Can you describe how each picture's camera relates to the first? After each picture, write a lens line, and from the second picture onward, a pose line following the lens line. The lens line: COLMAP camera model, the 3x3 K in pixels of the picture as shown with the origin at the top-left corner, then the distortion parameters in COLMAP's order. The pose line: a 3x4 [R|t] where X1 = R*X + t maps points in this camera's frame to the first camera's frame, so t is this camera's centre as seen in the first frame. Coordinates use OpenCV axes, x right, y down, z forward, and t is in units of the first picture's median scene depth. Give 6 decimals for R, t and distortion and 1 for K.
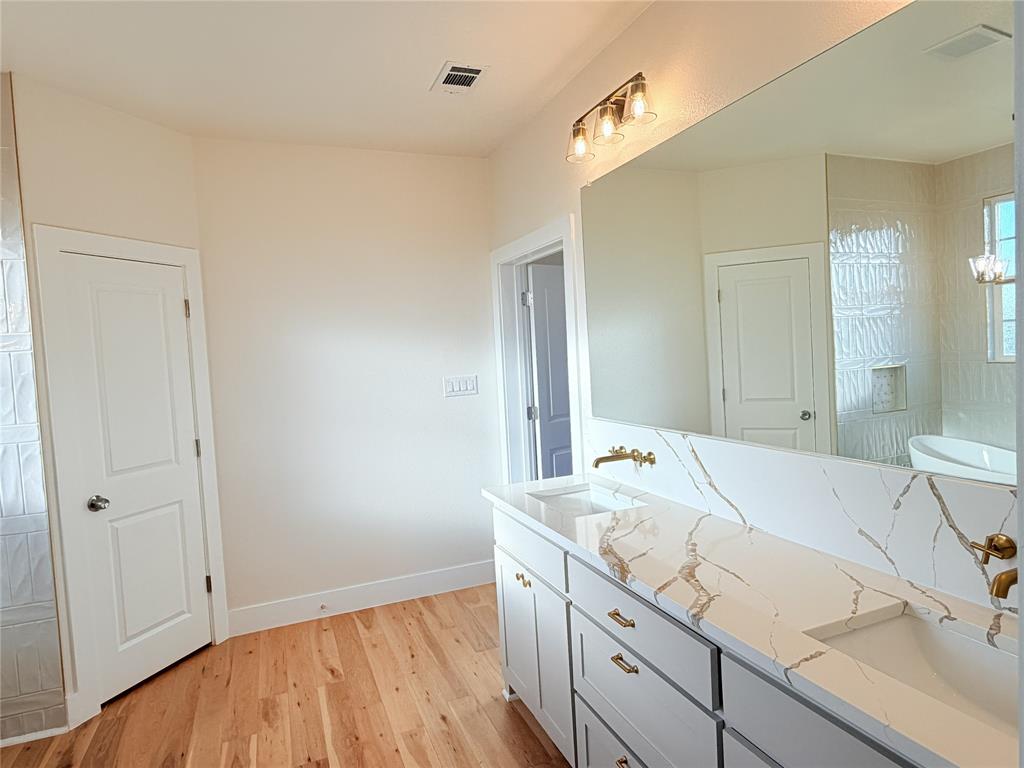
lens RADIAL K [[602.0, 0, 510.8], [0, 602.0, 384.3], [0, 0, 1]] dist [0.004695, -0.004813]
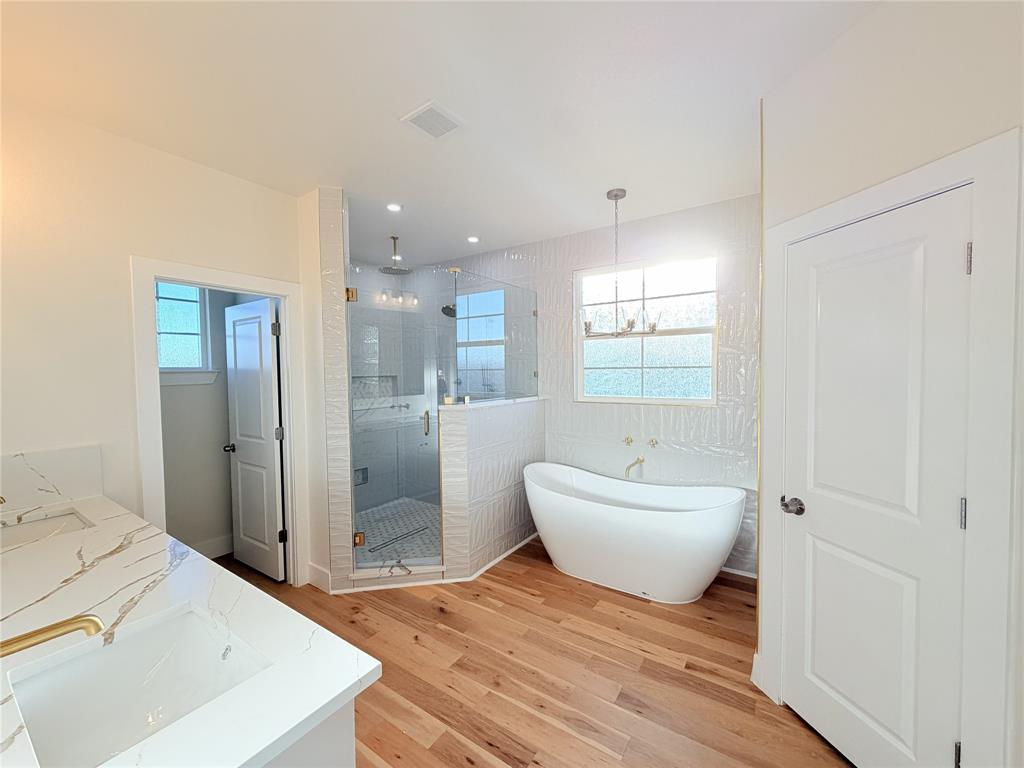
lens RADIAL K [[410.5, 0, 511.1], [0, 410.5, 383.7], [0, 0, 1]] dist [-0.000632, 0.000372]
pose [[-0.826862, 0.082522, -0.556318, 0.034042], [0.025242, 0.993625, 0.109874, -0.094010], [0.561839, 0.076808, -0.823673, 1.536968]]
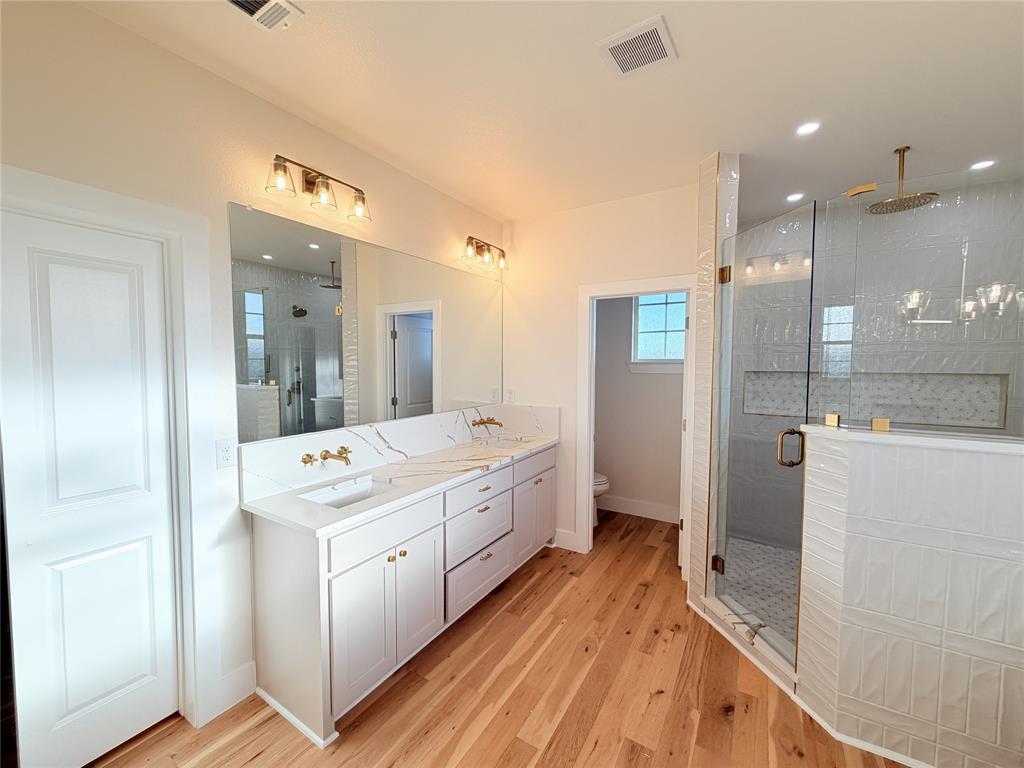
lens RADIAL K [[410.5, 0, 504.0], [0, 410.5, 382.3], [0, 0, 1]] dist [-0.000632, 0.000372]
pose [[-0.578761, 0.009847, 0.815438, -0.810866], [0.076697, 0.996152, 0.042406, -0.050779], [-0.811883, 0.087084, -0.577289, 1.296030]]
